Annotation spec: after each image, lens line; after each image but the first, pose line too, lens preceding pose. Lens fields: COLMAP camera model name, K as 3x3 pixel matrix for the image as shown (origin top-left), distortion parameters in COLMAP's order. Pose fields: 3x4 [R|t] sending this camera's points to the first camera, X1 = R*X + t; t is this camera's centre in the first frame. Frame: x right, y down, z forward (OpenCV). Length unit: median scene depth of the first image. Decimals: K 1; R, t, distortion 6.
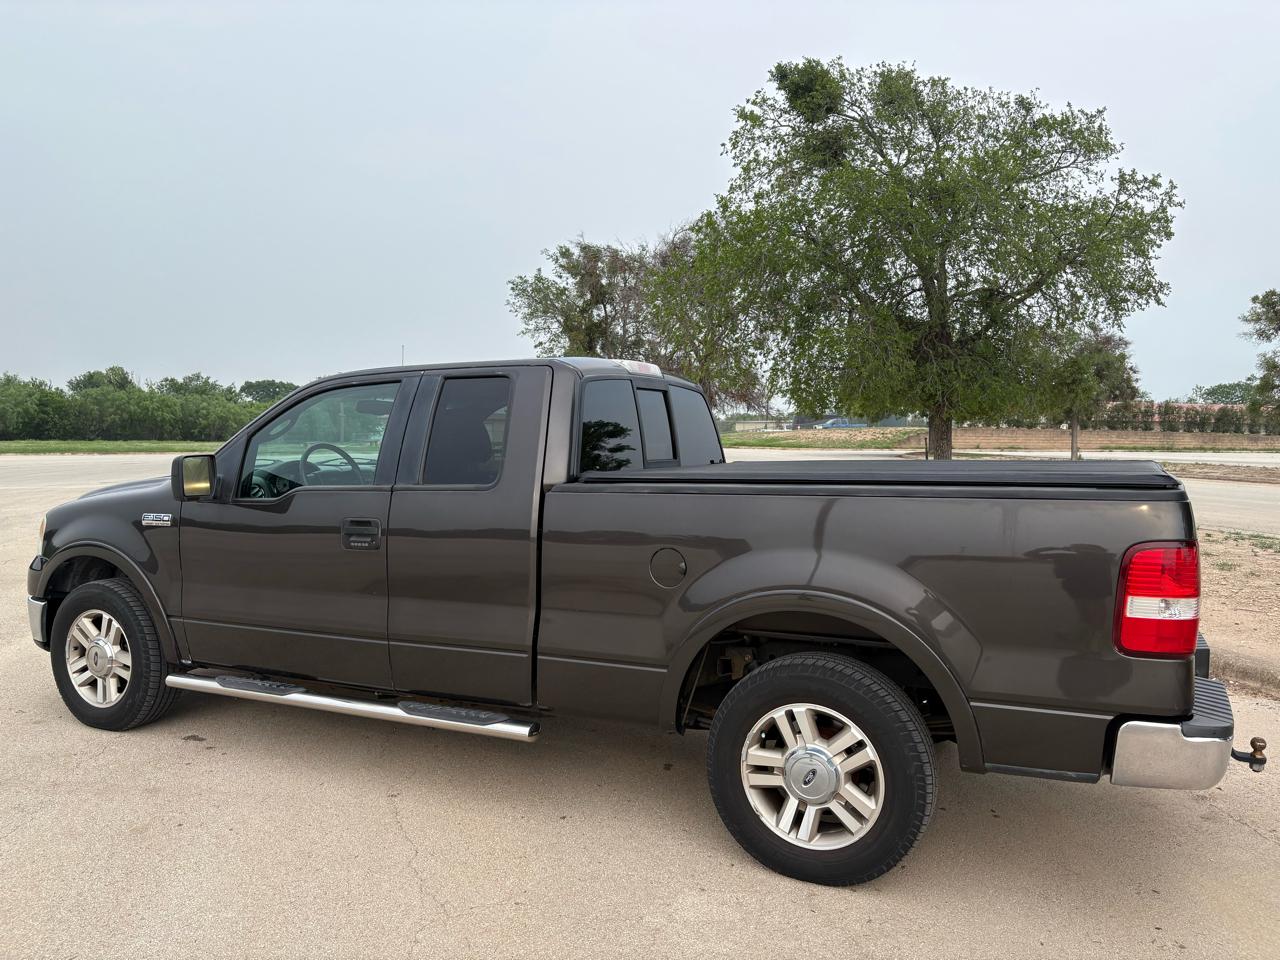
lens RADIAL K [[969.2, 0, 637.6], [0, 969.2, 496.3], [0, 0, 1]] dist [0.031768, -0.028307]
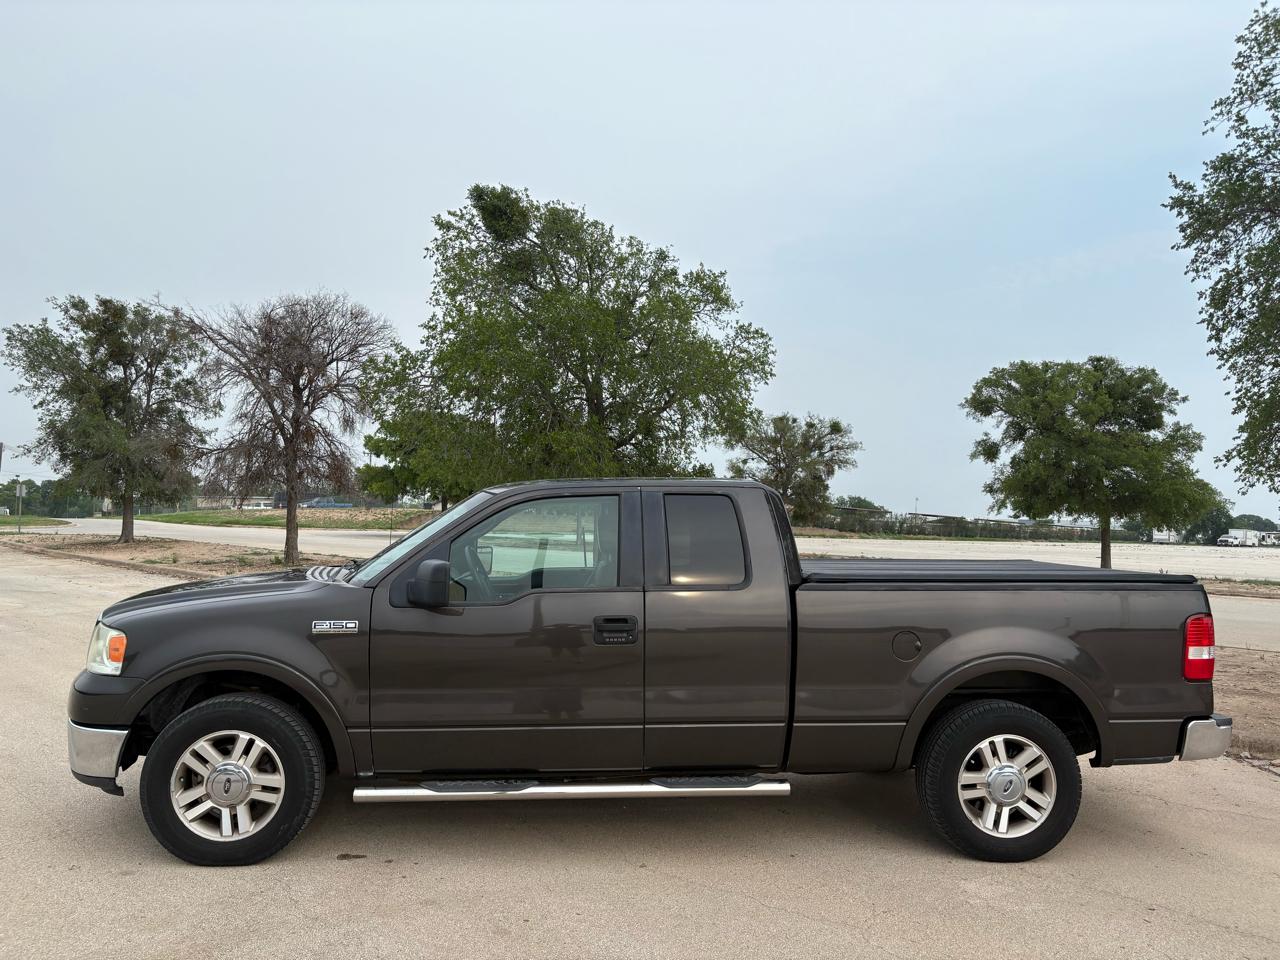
lens RADIAL K [[969.0, 0, 636.7], [0, 969.0, 494.3], [0, 0, 1]] dist [0.023492, -0.005293]
pose [[0.853267, 0.028250, 0.520708, -0.272737], [0.014829, 0.996813, -0.078379, -0.009914], [-0.521263, 0.074600, 0.850129, 0.006645]]
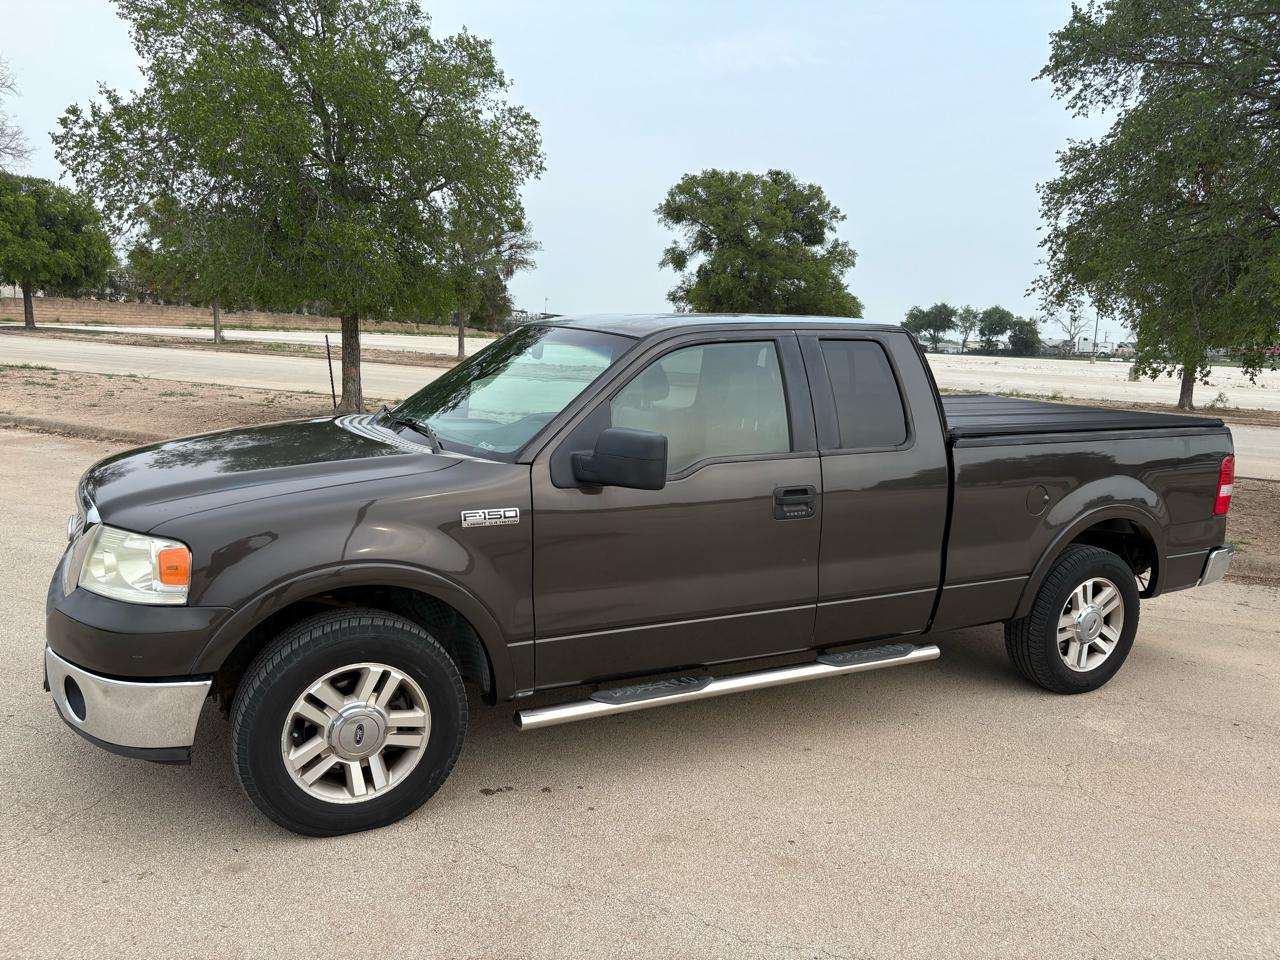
lens RADIAL K [[969.0, 0, 636.7], [0, 969.0, 494.3], [0, 0, 1]] dist [0.023492, -0.005293]
pose [[0.593505, -0.115948, 0.796435, -0.367863], [0.013065, 0.990826, 0.134512, -0.032665], [-0.804724, -0.069428, 0.589575, 0.178177]]
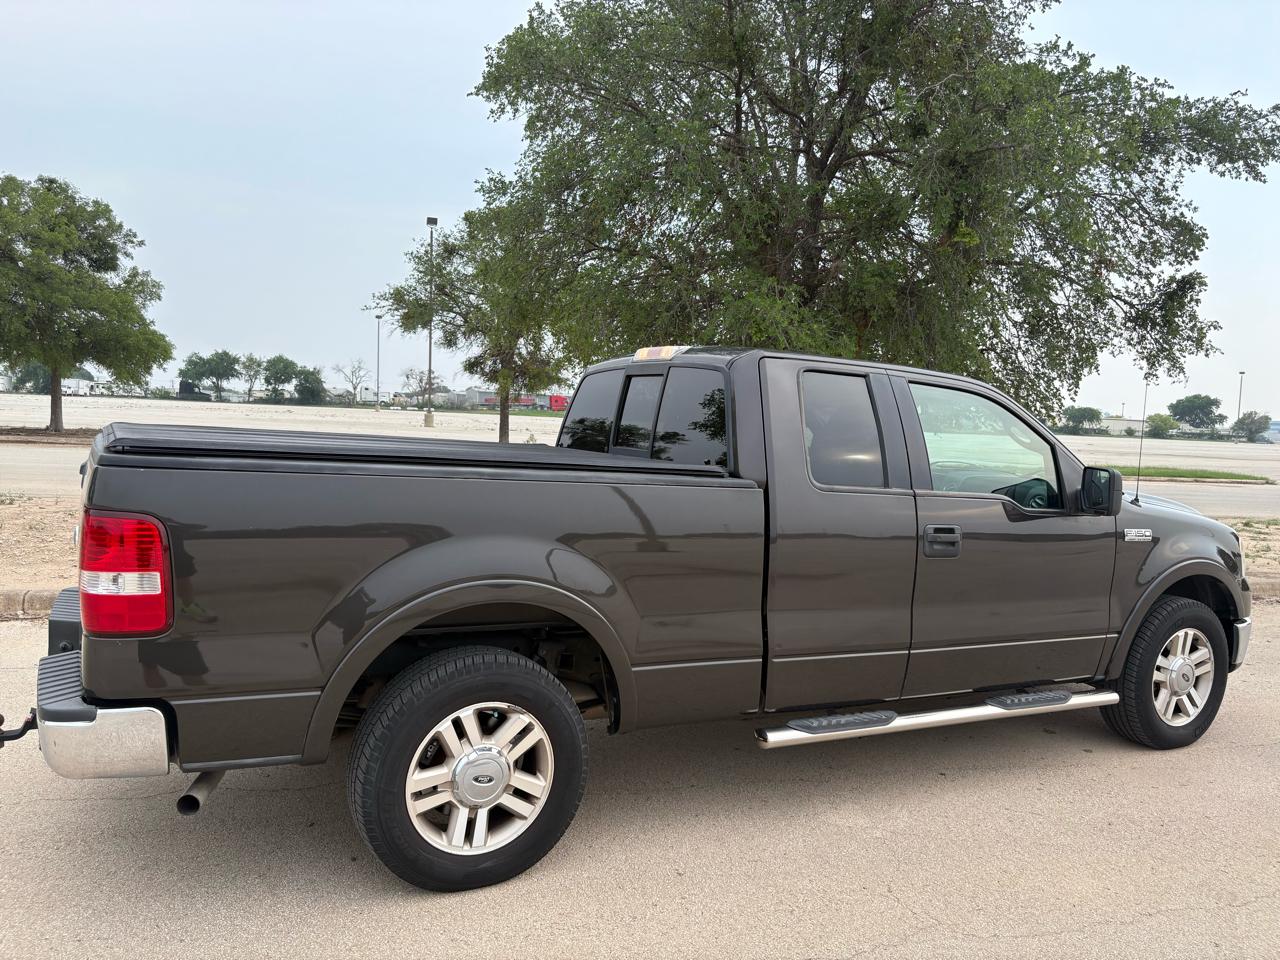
lens RADIAL K [[966.0, 0, 641.3], [0, 966.0, 487.6], [0, 0, 1]] dist [0.051704, -0.070241]
pose [[-0.073604, -0.088005, 0.993397, -0.268575], [0.018423, 0.995809, 0.089584, -0.026144], [-0.997117, 0.024895, -0.071674, 0.331293]]
